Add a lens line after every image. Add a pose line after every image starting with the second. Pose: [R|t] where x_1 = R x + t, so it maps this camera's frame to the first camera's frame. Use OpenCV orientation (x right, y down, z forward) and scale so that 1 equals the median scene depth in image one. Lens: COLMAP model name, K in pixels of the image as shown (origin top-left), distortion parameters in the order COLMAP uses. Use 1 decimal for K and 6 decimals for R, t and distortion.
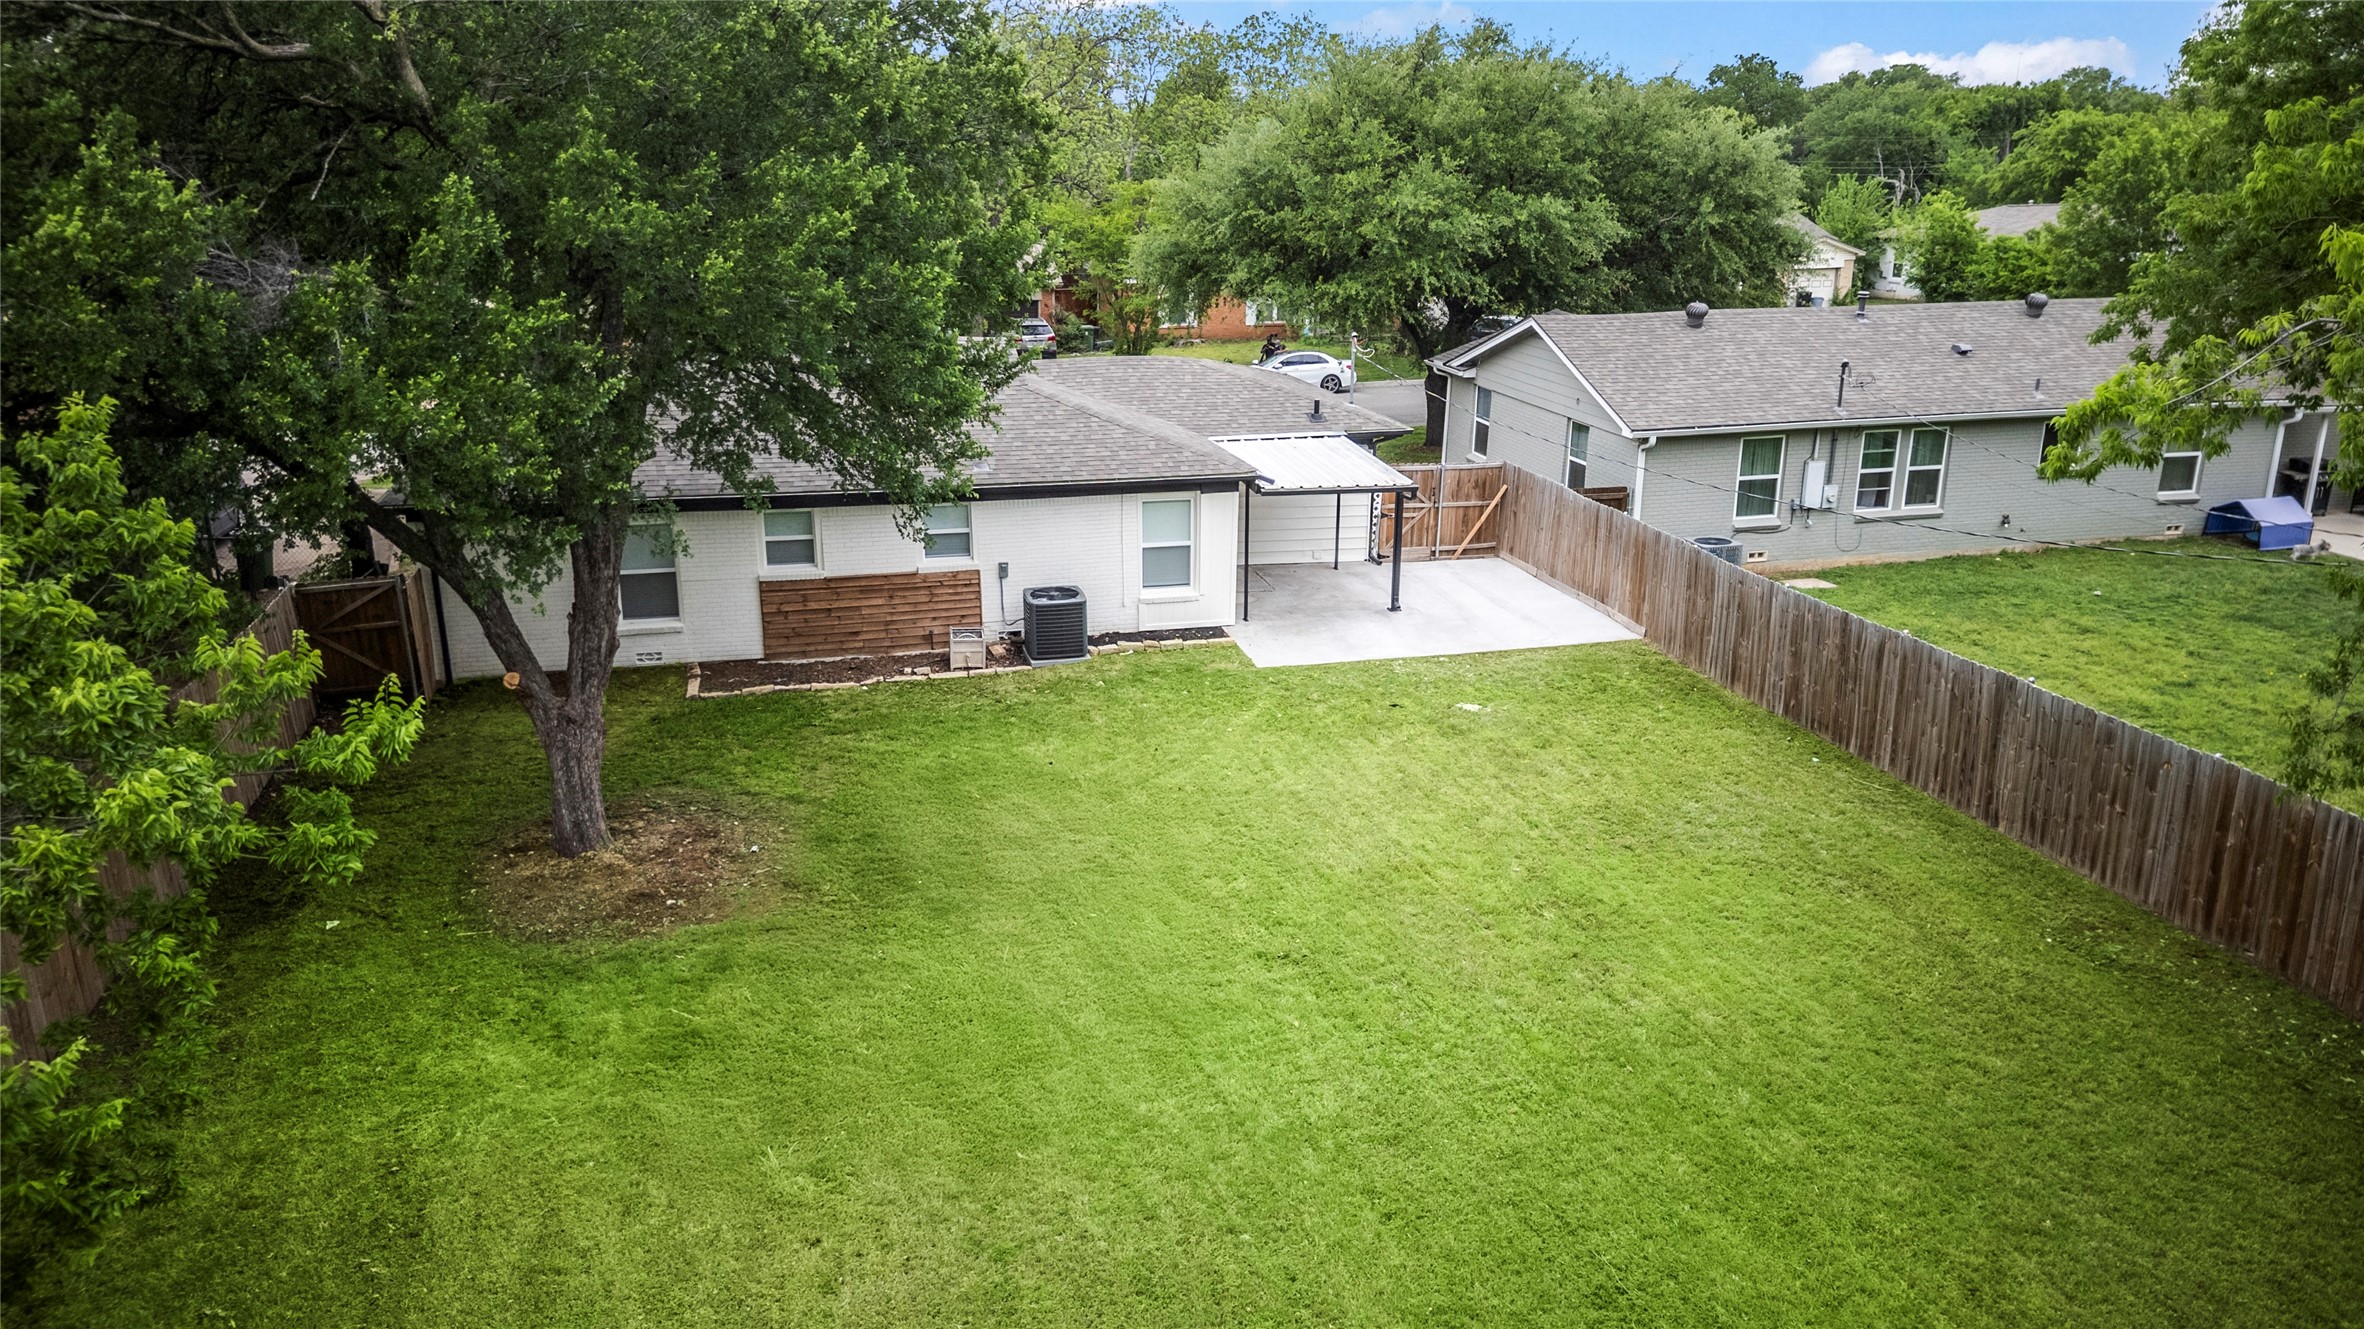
lens RADIAL K [[1726.7, 0, 1300.1], [0, 1726.7, 663.8], [0, 0, 1]] dist [0.101067, -0.094086]
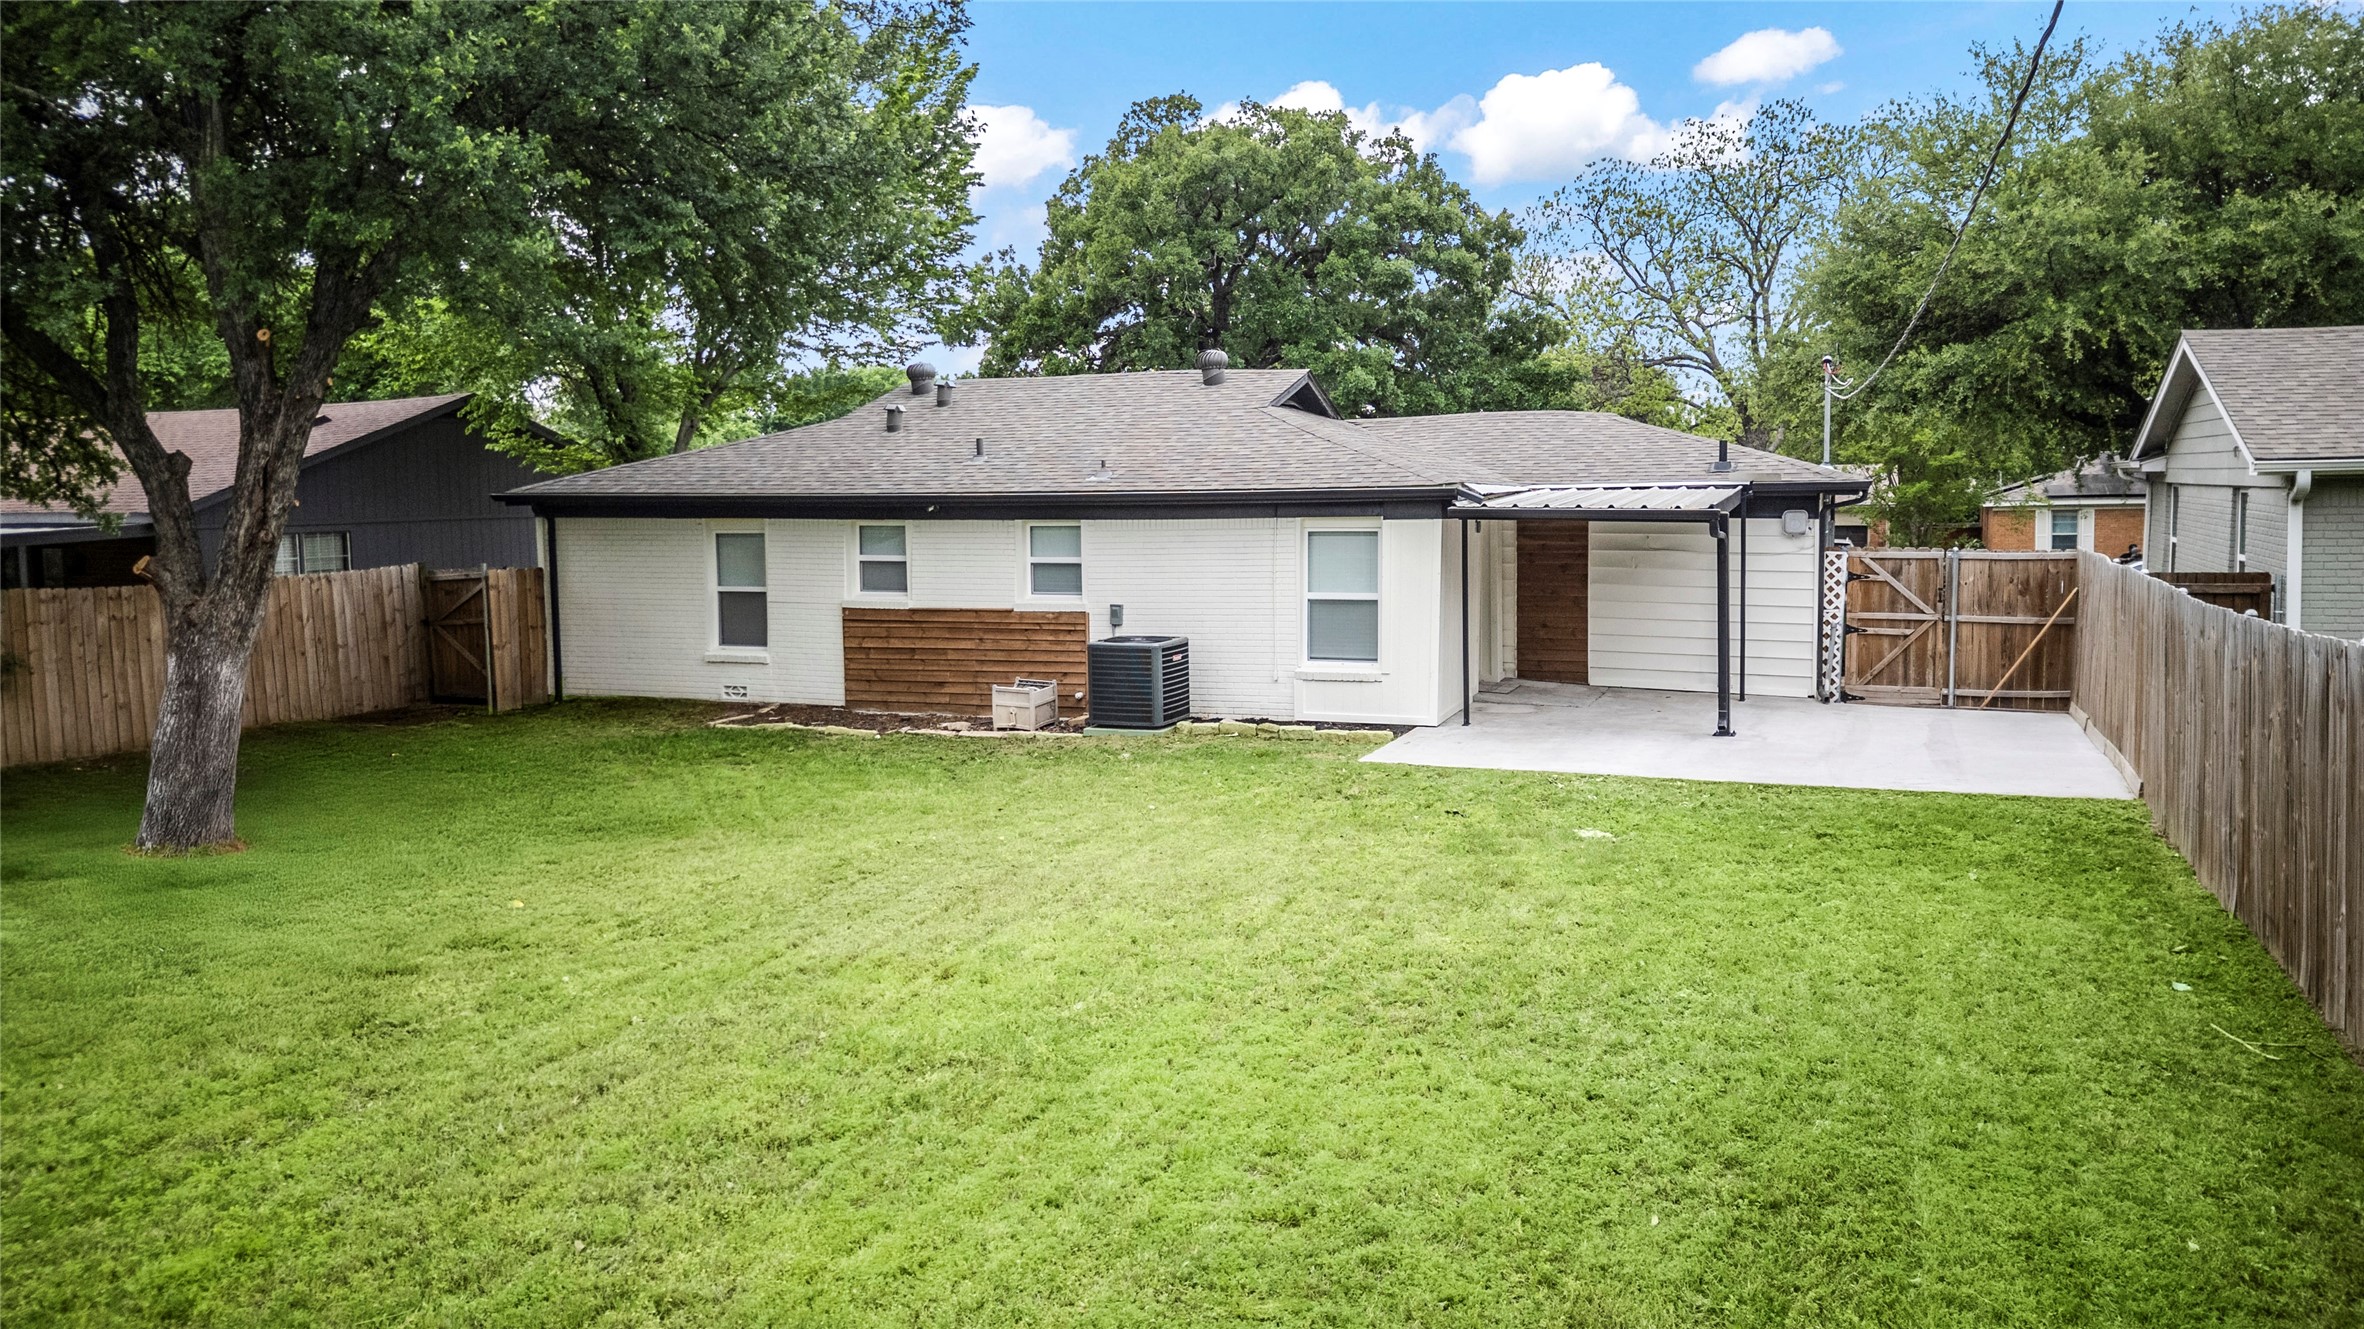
lens RADIAL K [[1726.7, 0, 1300.1], [0, 1726.7, 663.8], [0, 0, 1]] dist [0.101067, -0.094086]
pose [[0.792065, 0.030030, -0.609698, 0.343103], [-0.159216, 0.974381, -0.158847, 0.071096], [0.589308, 0.222891, 0.776554, 0.499861]]
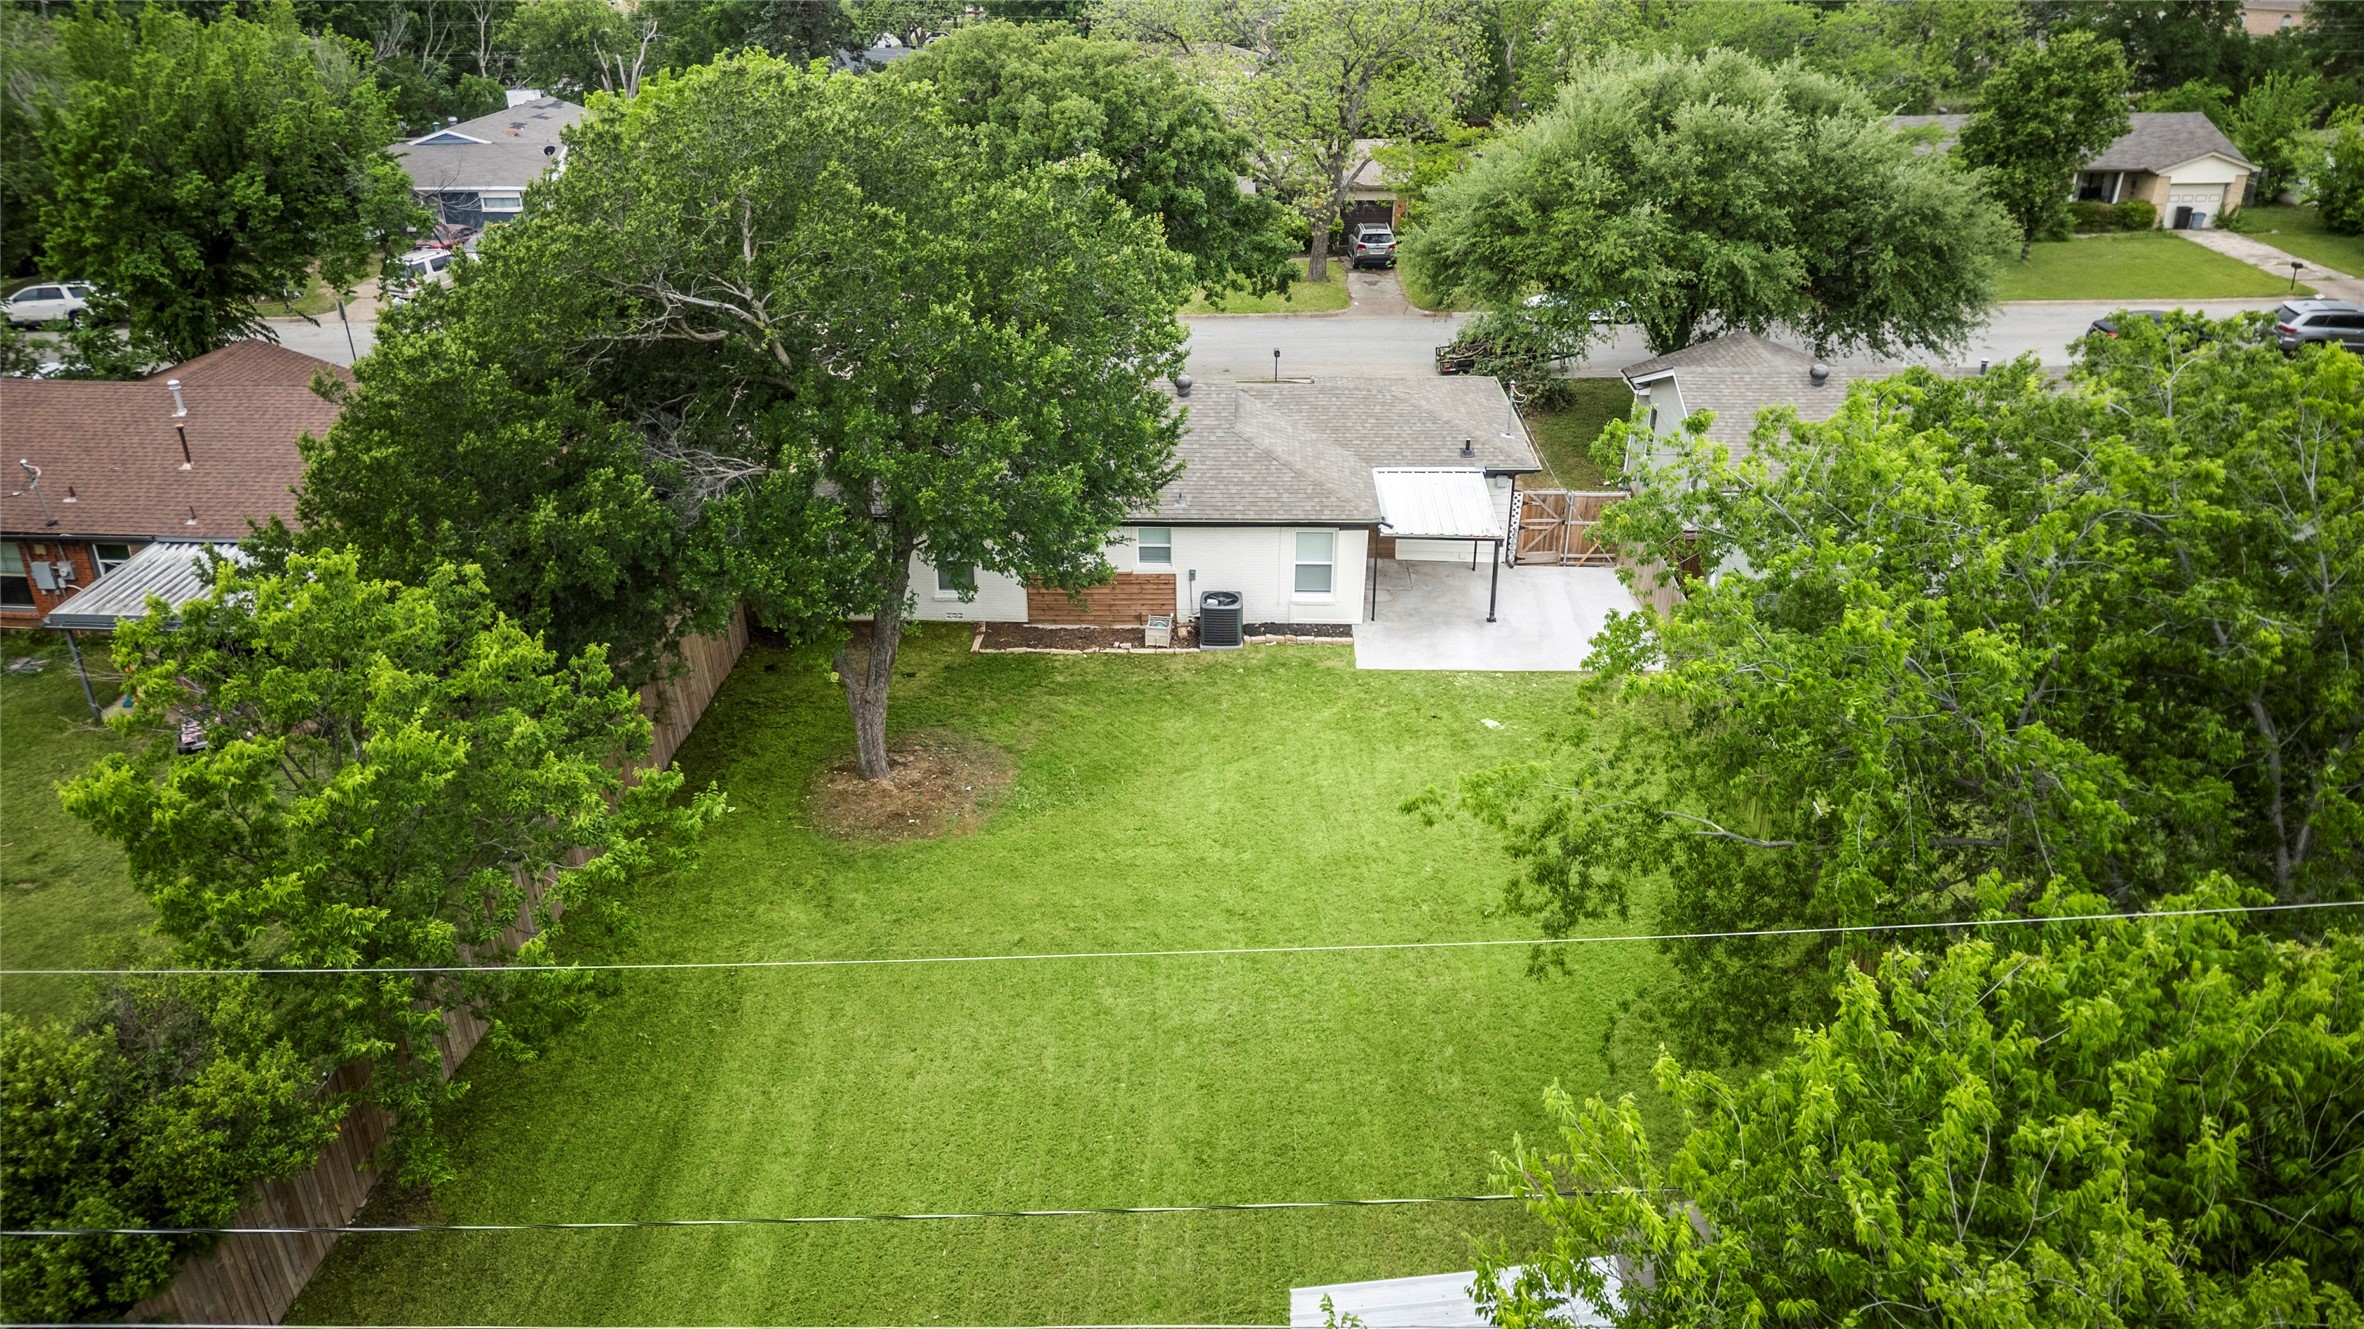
lens RADIAL K [[1726.7, 0, 1300.1], [0, 1726.7, 663.8], [0, 0, 1]] dist [0.101067, -0.094086]
pose [[0.964495, 0.115229, -0.237636, 0.259192], [-0.084052, 0.986940, 0.137421, -0.187216], [0.250367, -0.112569, 0.961584, -0.335575]]
